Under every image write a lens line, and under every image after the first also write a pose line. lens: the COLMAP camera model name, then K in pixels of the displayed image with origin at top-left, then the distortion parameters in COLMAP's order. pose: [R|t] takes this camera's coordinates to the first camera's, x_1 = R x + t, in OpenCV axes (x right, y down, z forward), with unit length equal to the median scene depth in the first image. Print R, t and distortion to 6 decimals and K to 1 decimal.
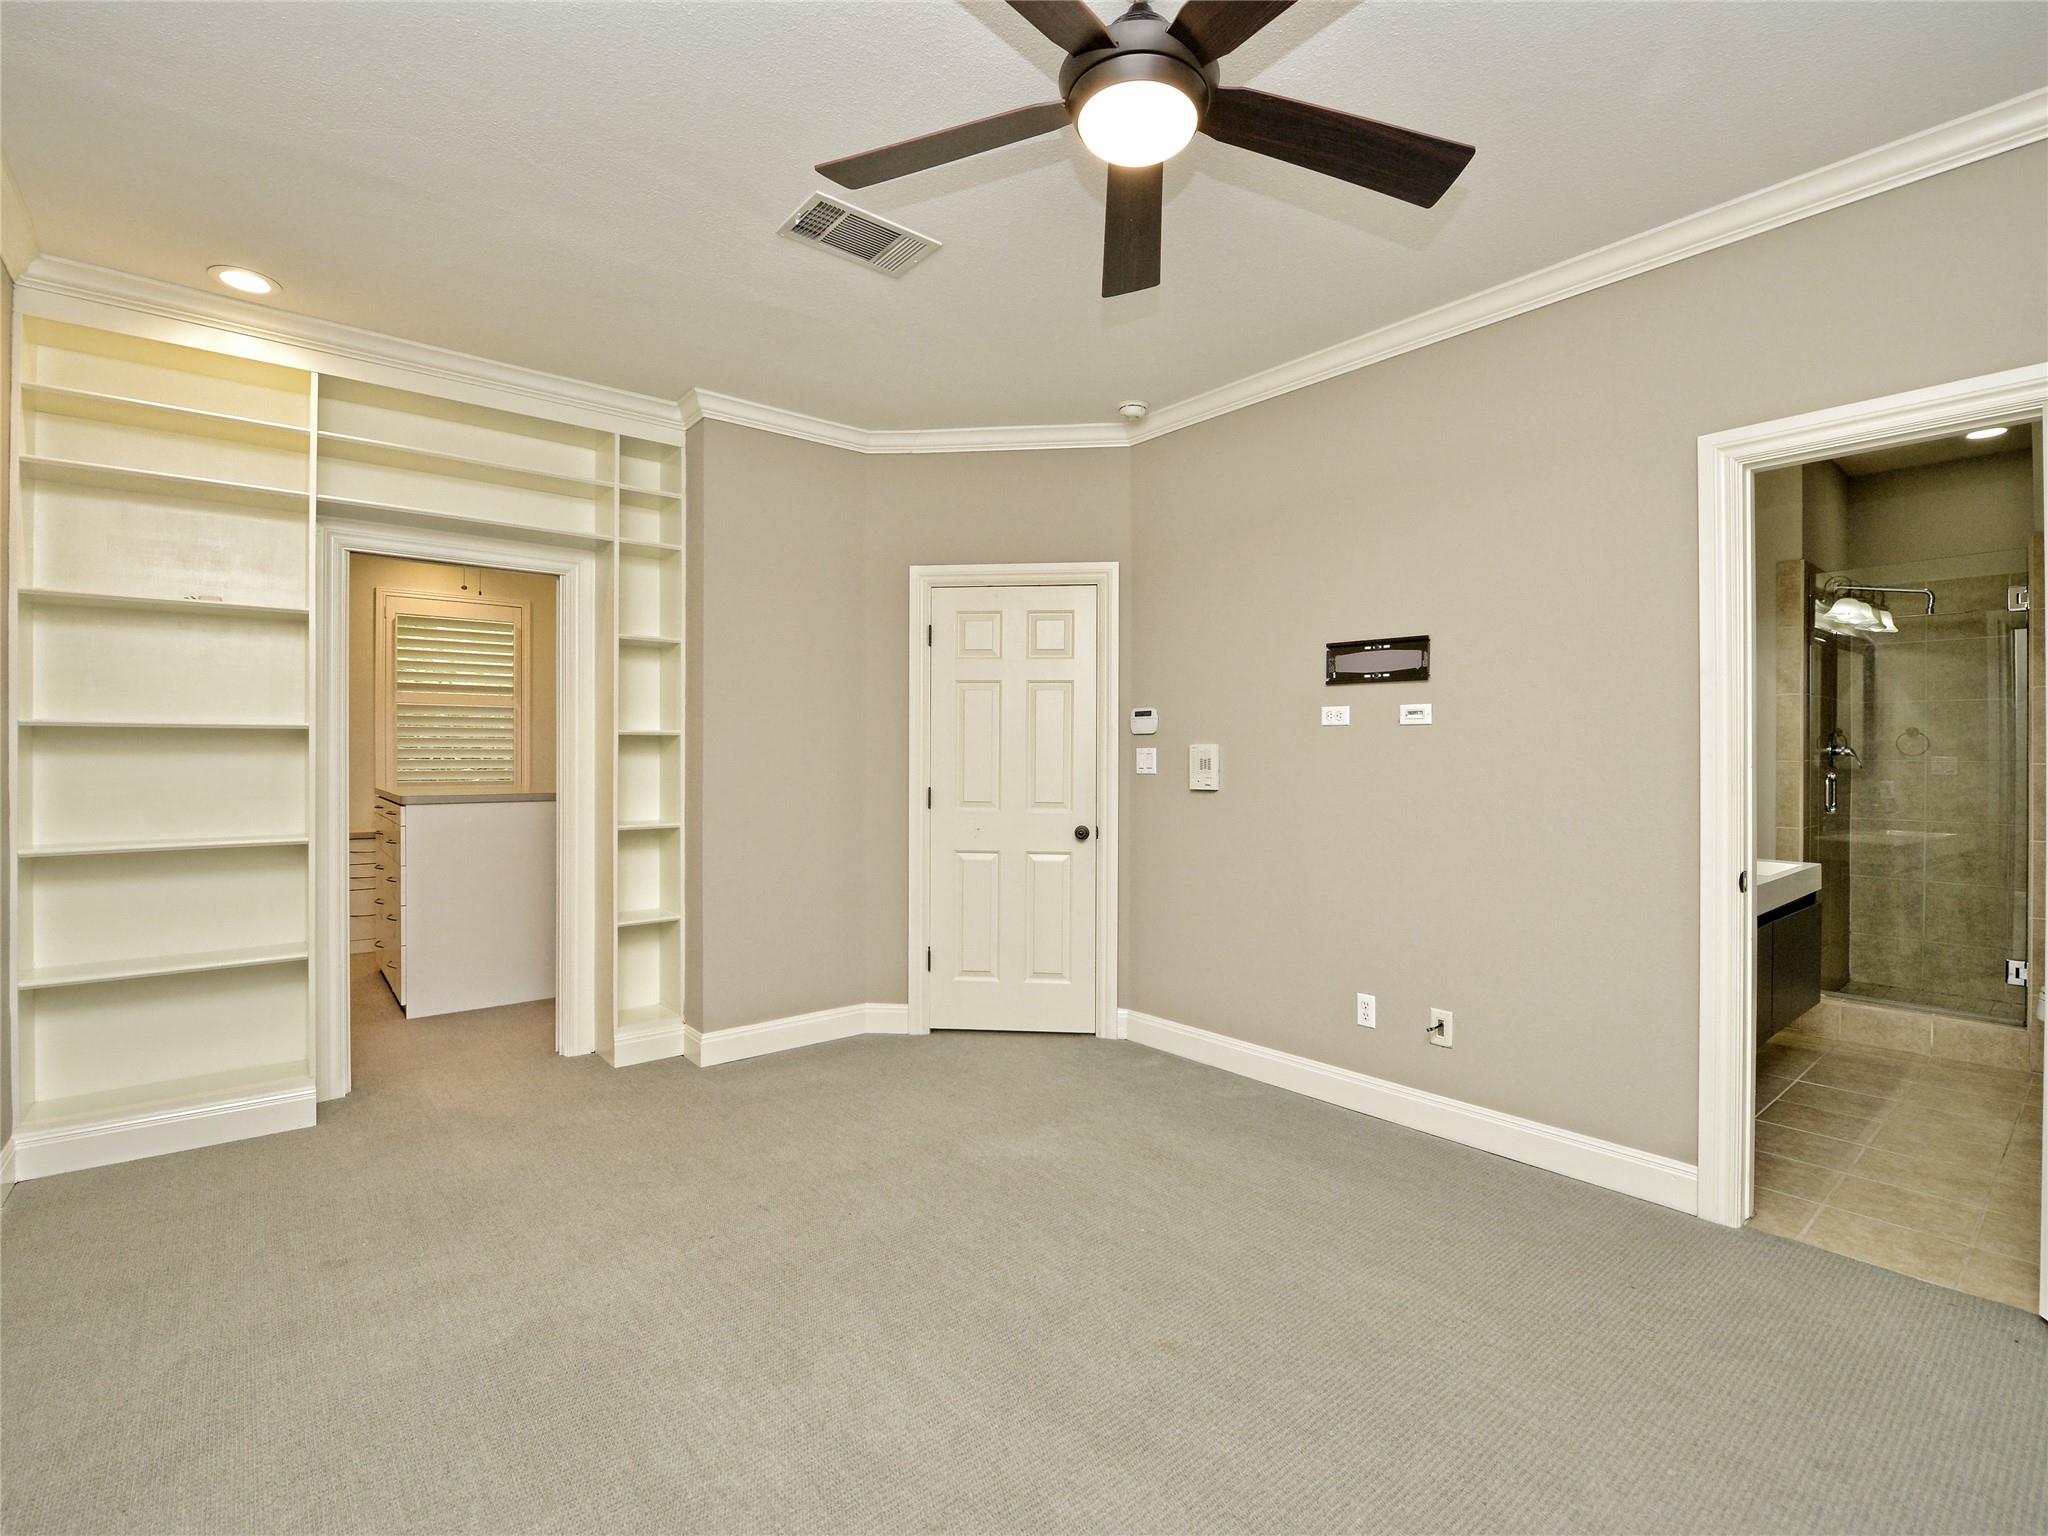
lens RADIAL K [[942.6, 0, 1029.1], [0, 942.6, 755.6], [0, 0, 1]] dist [-0.014726, -0.000866]
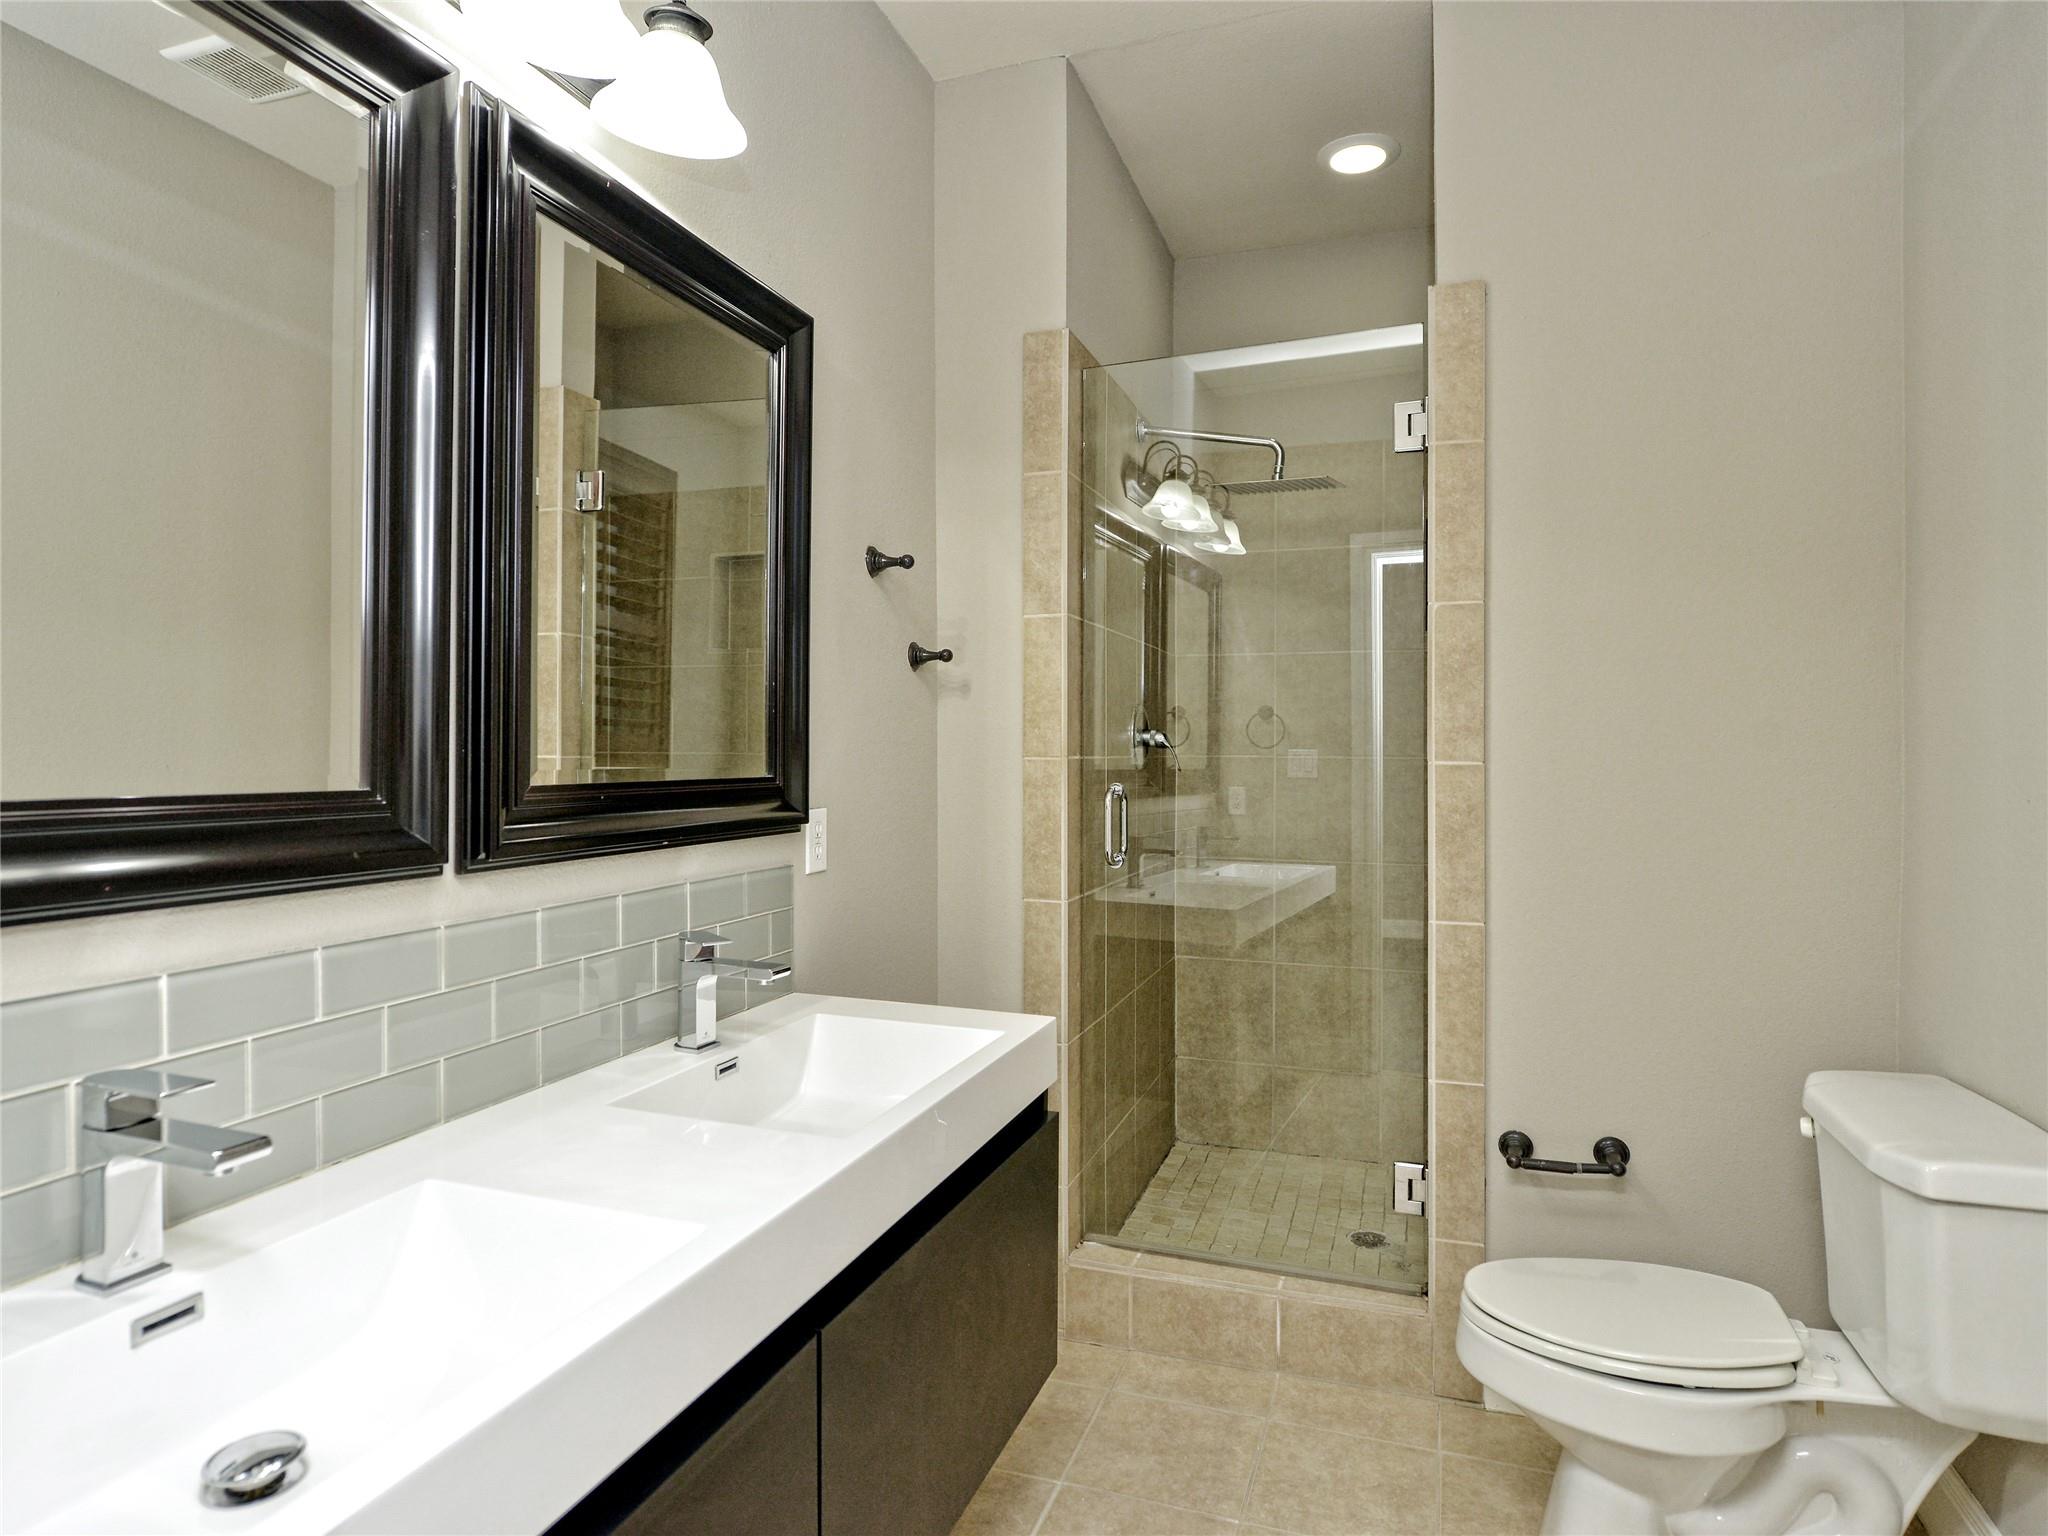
lens RADIAL K [[1083.0, 0, 1026.8], [0, 1083.0, 760.8], [0, 0, 1]] dist [0.030036, 0.000470]
pose [[0.867226, -0.006421, 0.497873, 0.471169], [0.002892, 0.999965, 0.007859, 0.002616], [-0.497906, -0.005376, 0.867214, 0.467111]]
